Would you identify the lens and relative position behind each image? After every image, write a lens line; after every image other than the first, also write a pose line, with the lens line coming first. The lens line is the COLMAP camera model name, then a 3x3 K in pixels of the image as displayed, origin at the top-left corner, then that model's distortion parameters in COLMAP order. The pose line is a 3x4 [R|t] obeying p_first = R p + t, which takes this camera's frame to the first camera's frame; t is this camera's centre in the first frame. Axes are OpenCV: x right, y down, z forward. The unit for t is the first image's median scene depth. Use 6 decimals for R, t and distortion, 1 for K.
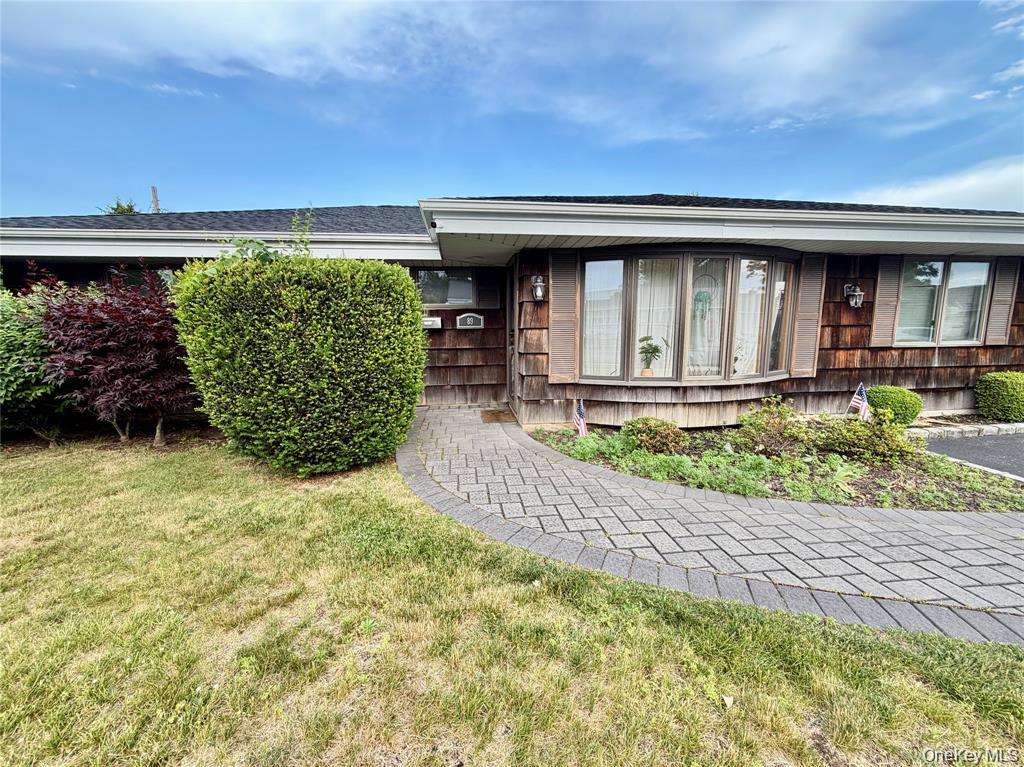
lens RADIAL K [[406.6, 0, 512.0], [0, 406.6, 383.5], [0, 0, 1]] dist [0.001274, 0.000275]
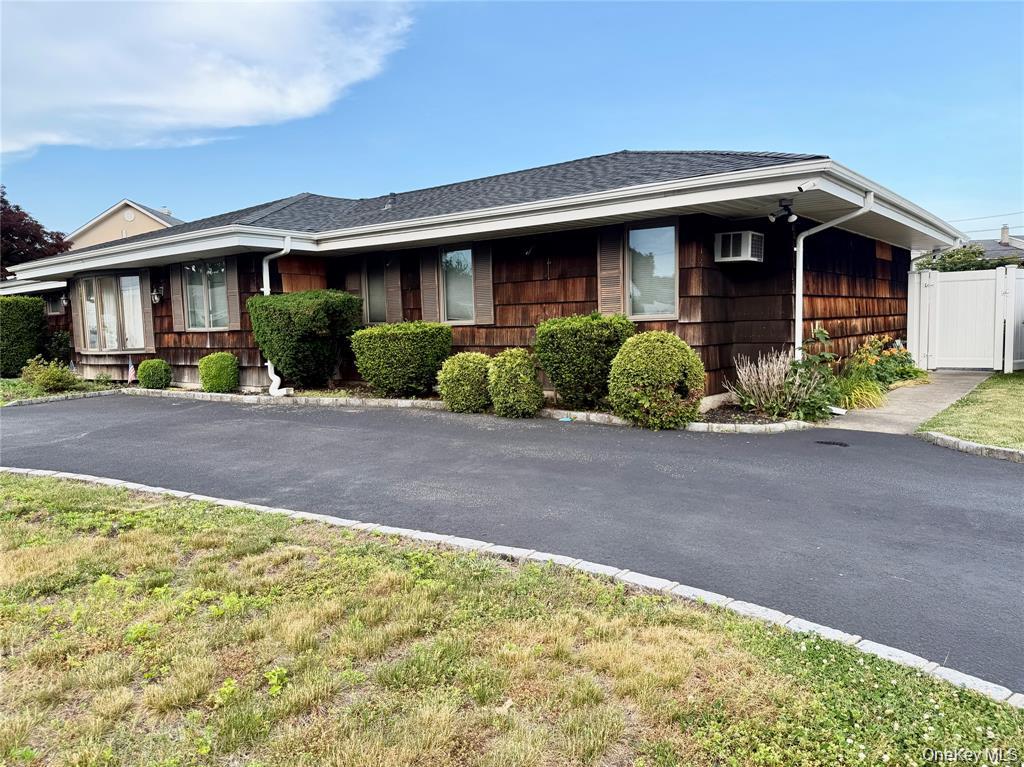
lens RADIAL K [[708.9, 0, 510.6], [0, 708.9, 400.2], [0, 0, 1]] dist [0.054883, -0.076270]
pose [[0.695626, 0.066980, -0.715275, 3.524035], [-0.074605, 0.996996, 0.020806, 0.002808], [0.714520, 0.038889, 0.698534, 0.168696]]
